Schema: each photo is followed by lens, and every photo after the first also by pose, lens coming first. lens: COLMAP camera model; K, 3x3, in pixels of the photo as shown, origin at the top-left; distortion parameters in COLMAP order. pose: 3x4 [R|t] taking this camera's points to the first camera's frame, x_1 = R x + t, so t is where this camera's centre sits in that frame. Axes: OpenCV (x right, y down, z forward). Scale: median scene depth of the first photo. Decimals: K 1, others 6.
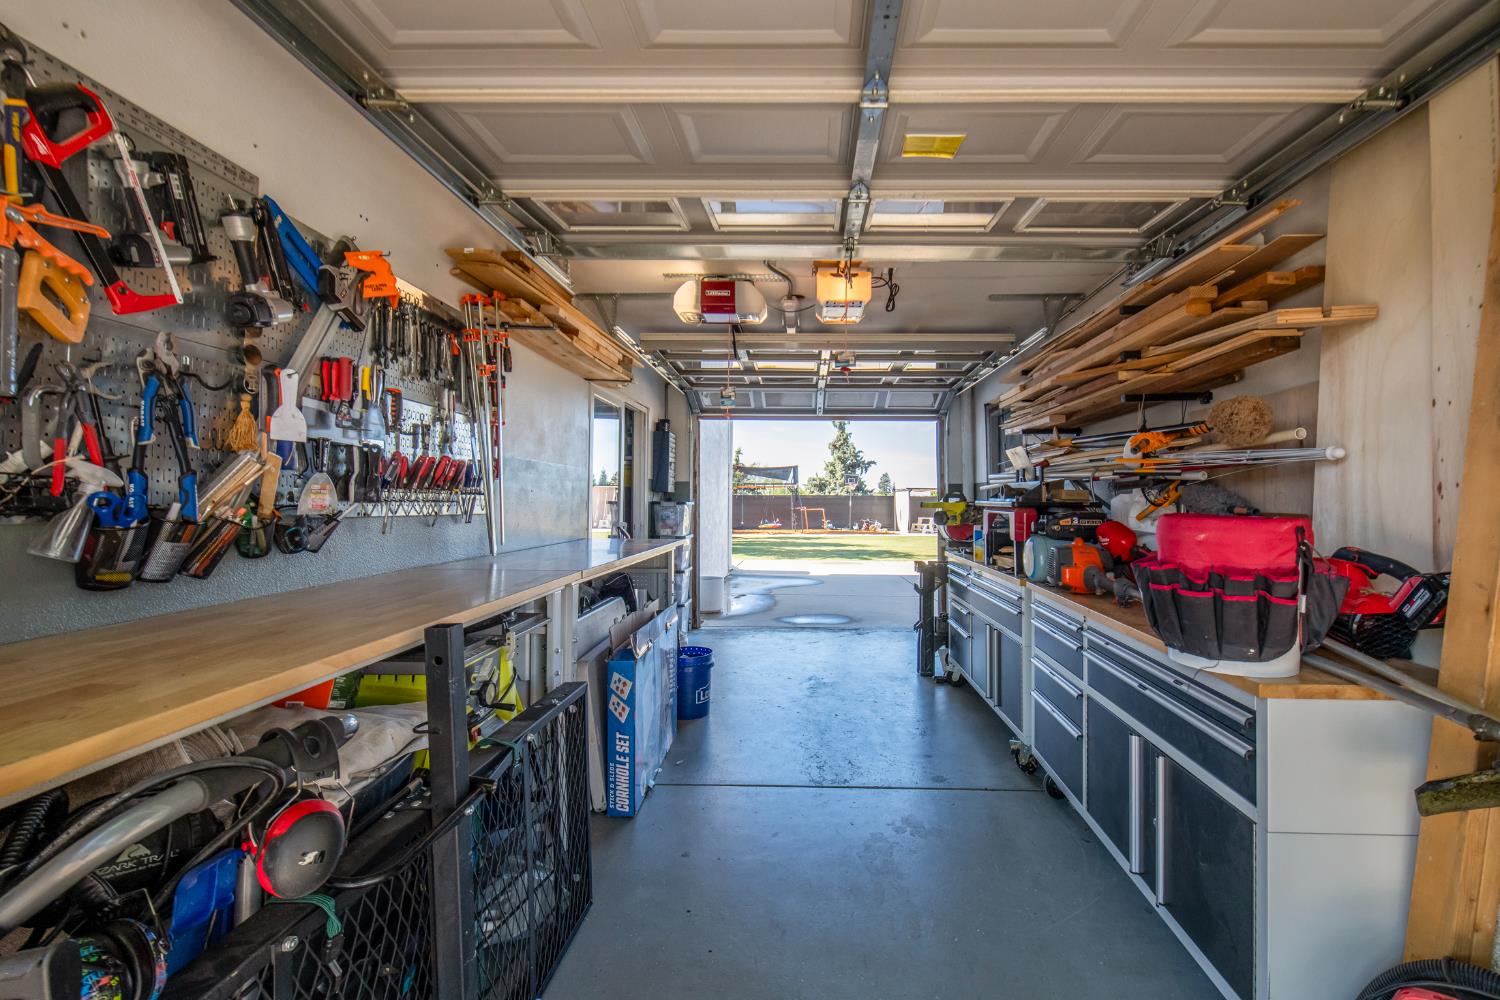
lens RADIAL K [[629.6, 0, 750.0], [0, 629.6, 500.0], [0, 0, 1]] dist [0.002680, 0.000175]
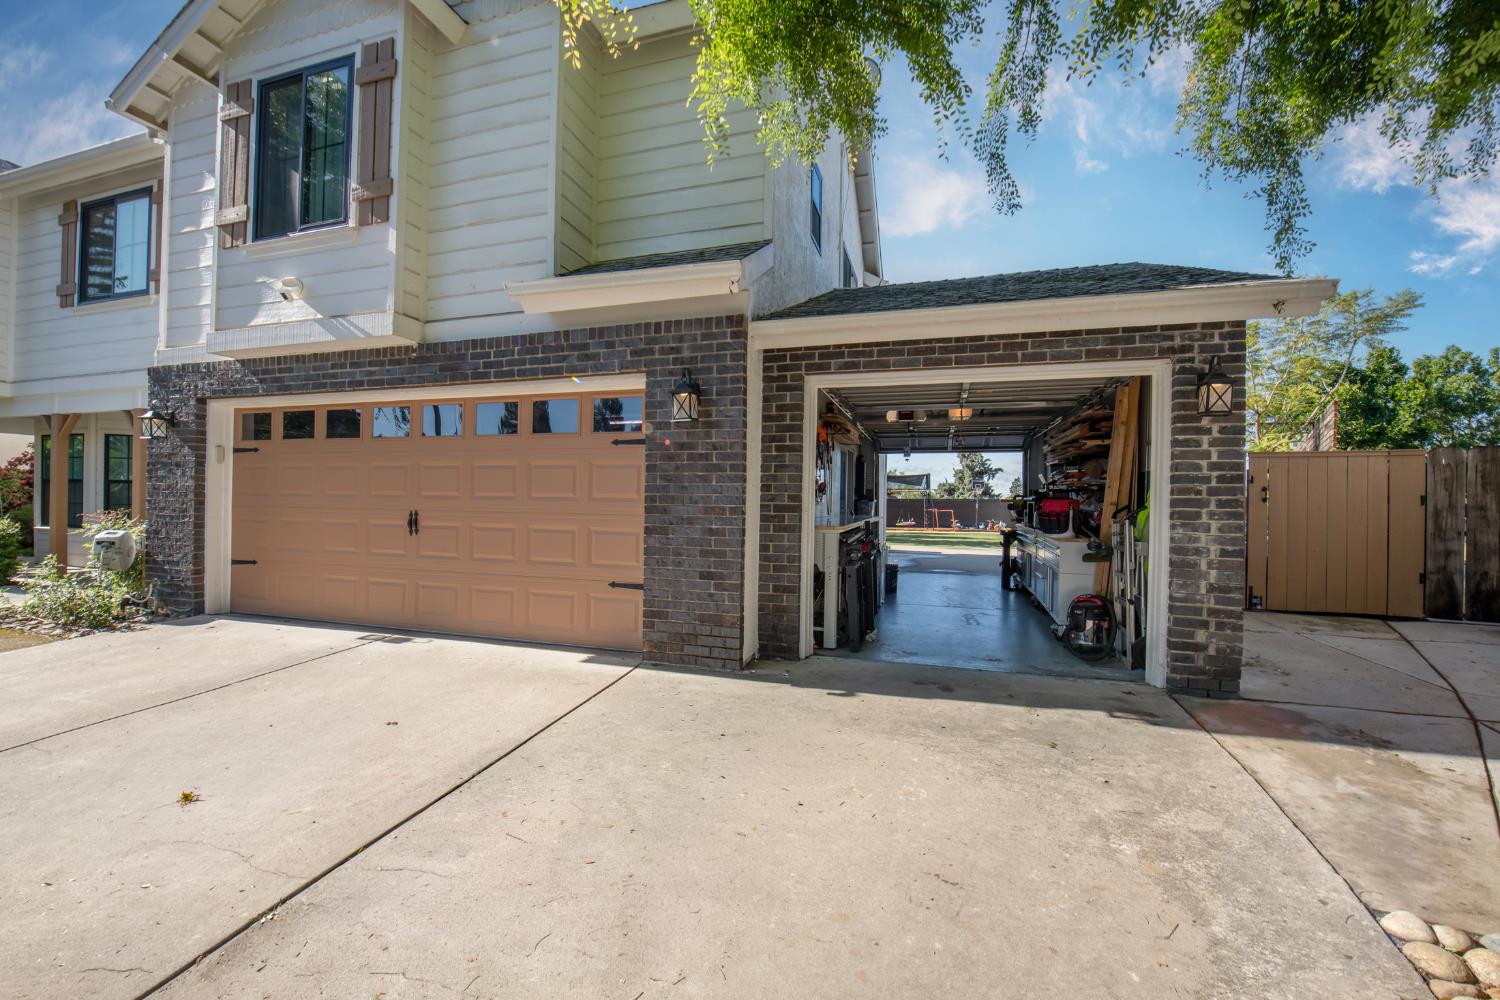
lens RADIAL K [[629.6, 0, 750.0], [0, 629.6, 500.0], [0, 0, 1]] dist [0.002680, 0.000175]
pose [[0.980830, 0.003541, -0.194833, -0.023813], [-0.004889, 0.999967, -0.006434, 0.004038], [0.194804, 0.007264, 0.980815, -0.214917]]
